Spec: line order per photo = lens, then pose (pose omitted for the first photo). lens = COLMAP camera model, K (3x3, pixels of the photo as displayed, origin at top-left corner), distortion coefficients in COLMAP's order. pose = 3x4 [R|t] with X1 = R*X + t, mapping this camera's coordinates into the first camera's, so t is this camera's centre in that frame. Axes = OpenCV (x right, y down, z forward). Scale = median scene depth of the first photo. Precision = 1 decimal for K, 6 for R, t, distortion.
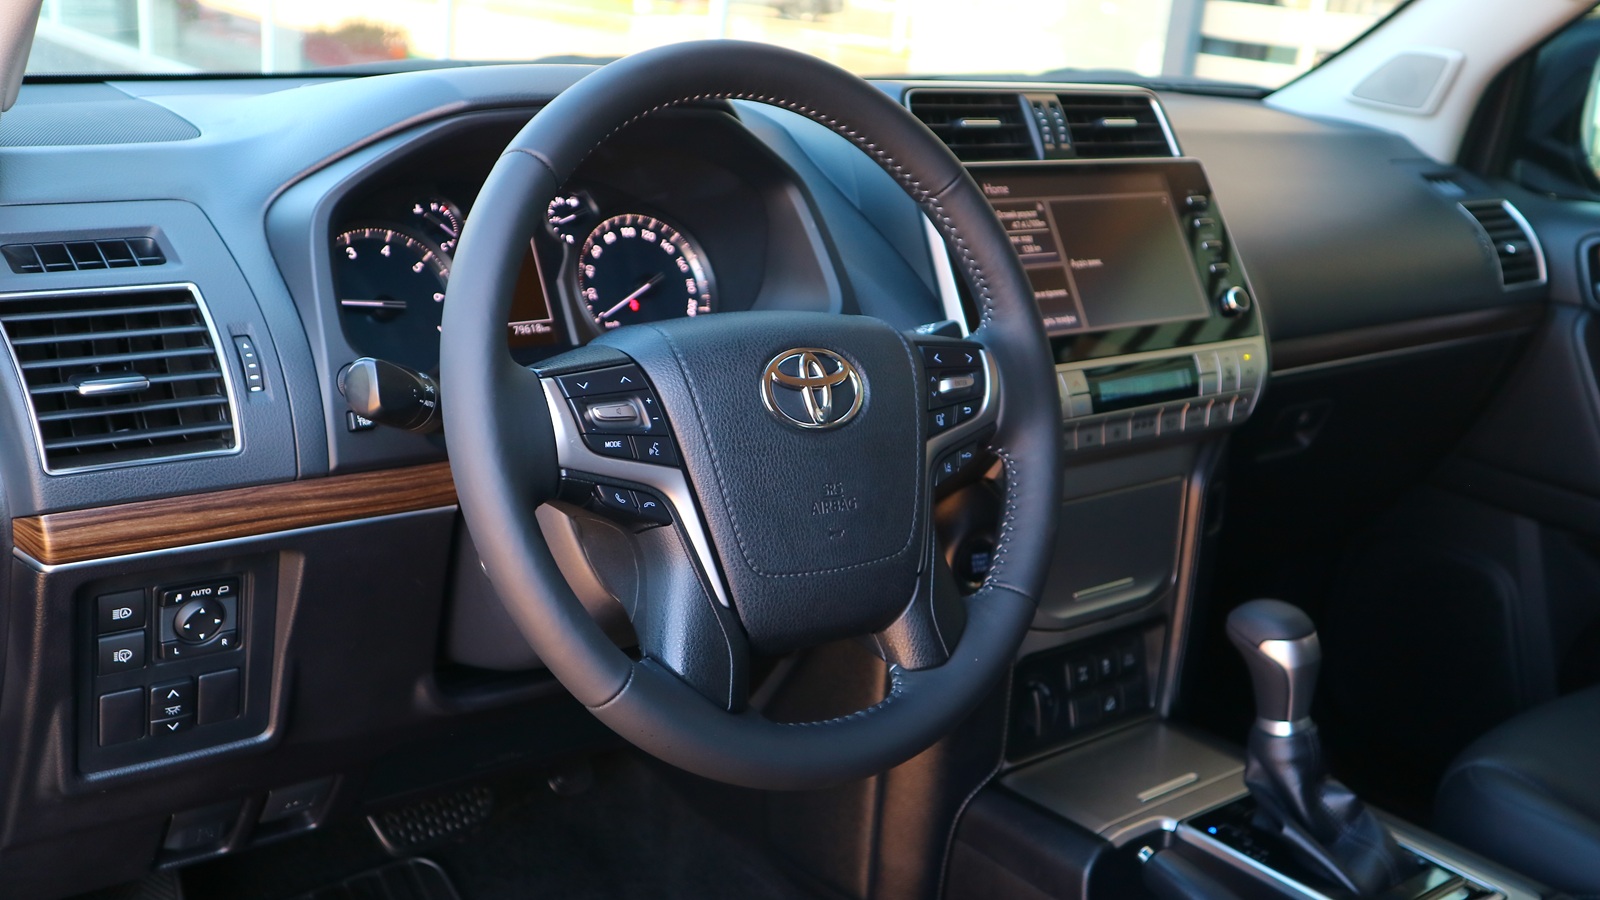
lens RADIAL K [[1772.1, 0, 866.9], [0, 1772.1, 455.3], [0, 0, 1]] dist [-0.001346, 0.000000]
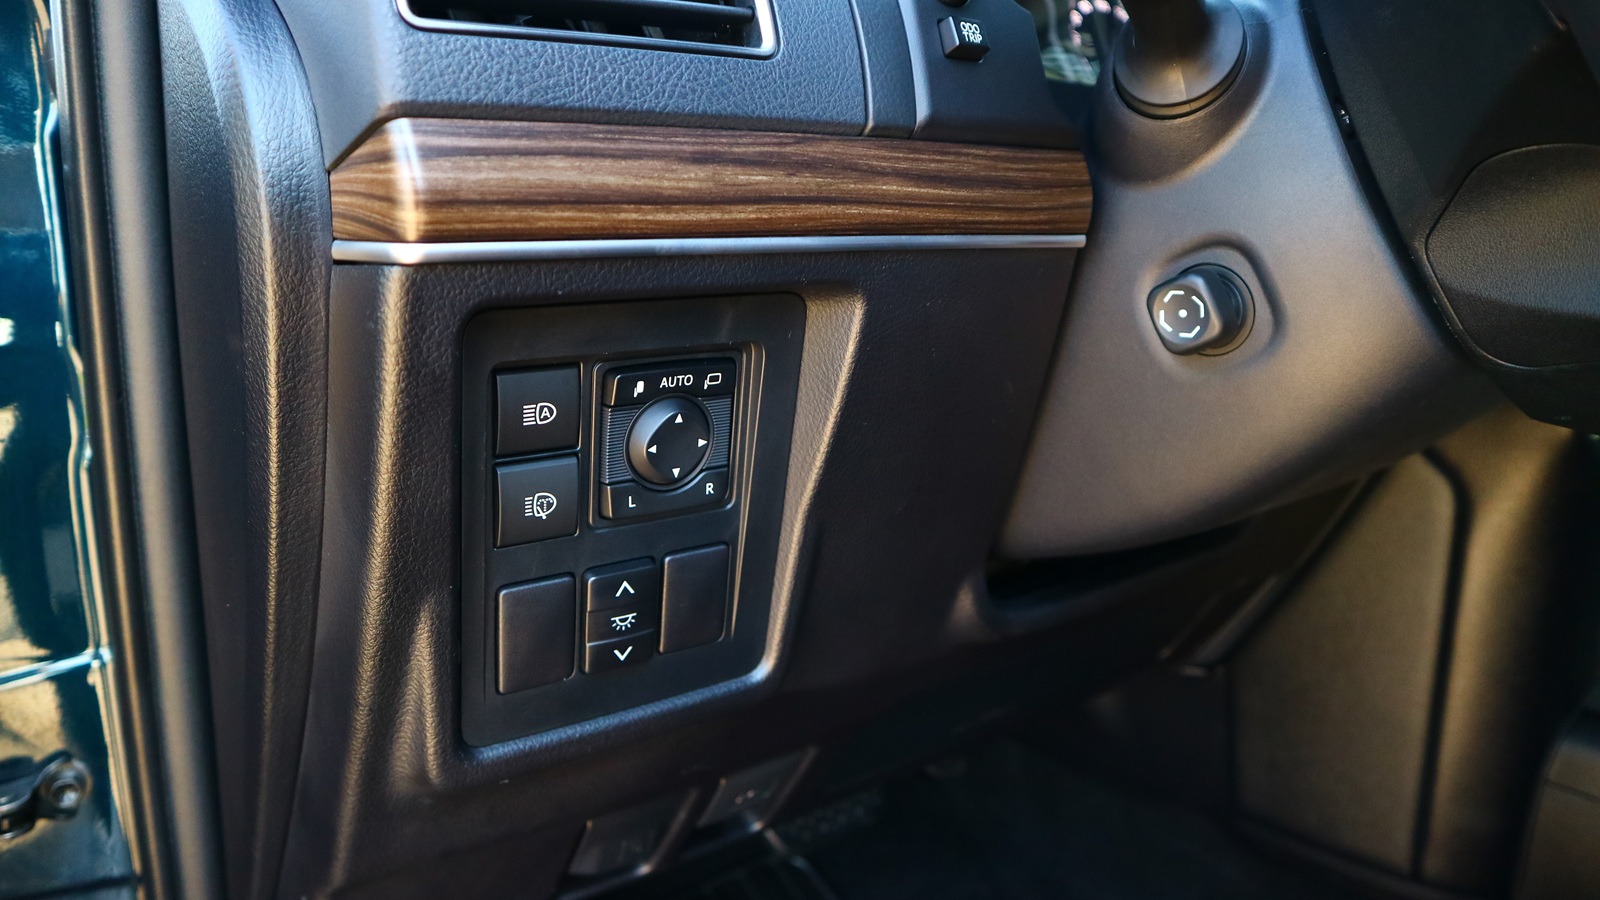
lens RADIAL K [[1209.7, 0, 800.2], [0, 1209.7, 464.8], [0, 0, 1]] dist [-0.130634, 0.075665]
pose [[0.996125, -0.068542, -0.055111, -0.322999], [0.064285, 0.995061, -0.075638, 0.130633], [0.060024, 0.071802, 0.995611, 0.655675]]
